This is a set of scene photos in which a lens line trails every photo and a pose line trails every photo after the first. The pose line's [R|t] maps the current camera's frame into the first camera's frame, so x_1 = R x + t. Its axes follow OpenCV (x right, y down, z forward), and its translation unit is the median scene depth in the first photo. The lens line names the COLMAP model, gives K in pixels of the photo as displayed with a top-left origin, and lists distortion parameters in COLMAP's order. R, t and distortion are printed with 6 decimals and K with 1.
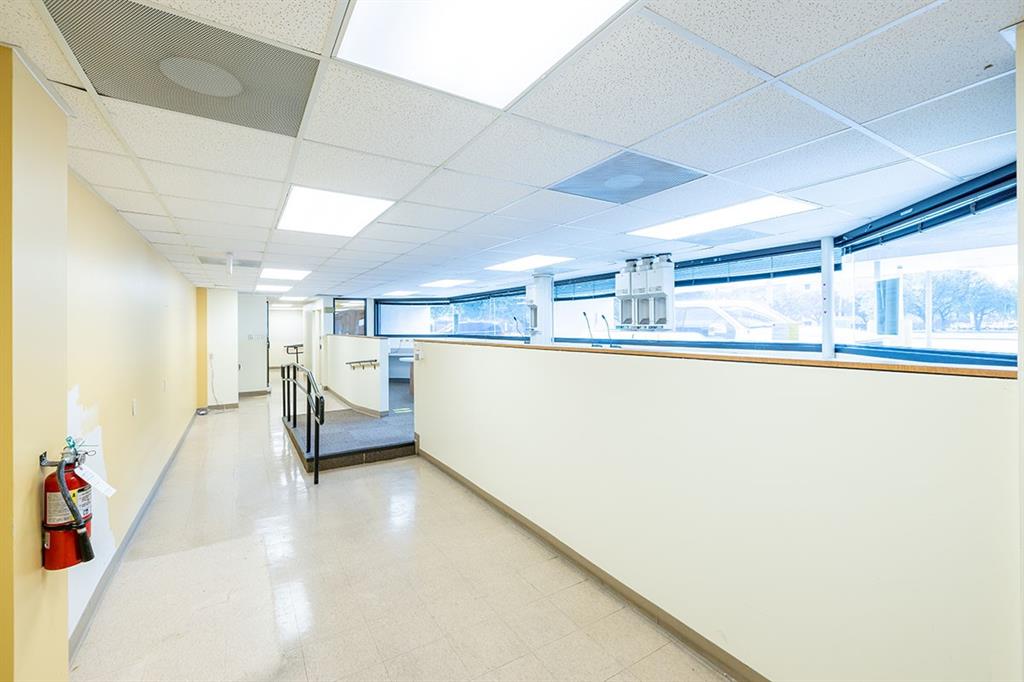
lens RADIAL K [[443.0, 0, 518.5], [0, 443.0, 332.8], [0, 0, 1]] dist [0.005191, -0.000613]
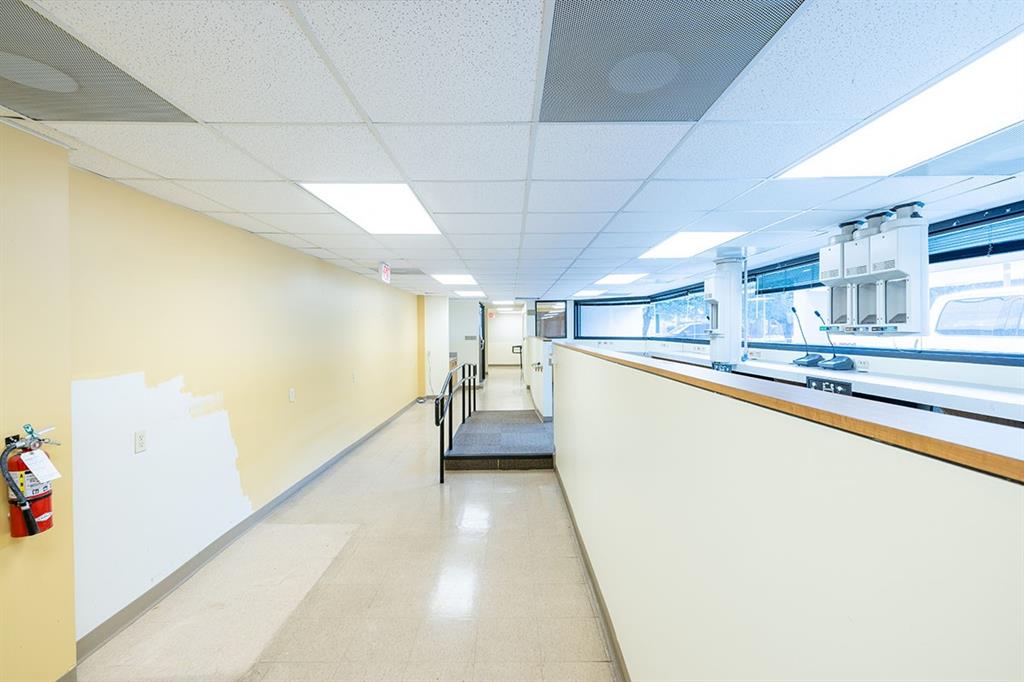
lens RADIAL K [[443.0, 0, 508.3], [0, 443.0, 340.0], [0, 0, 1]] dist [0.005191, -0.000613]
pose [[0.843857, 0.012677, -0.536419, 0.185247], [-0.006065, 0.999882, 0.014088, -0.002561], [0.536535, -0.008635, 0.843834, 0.195290]]
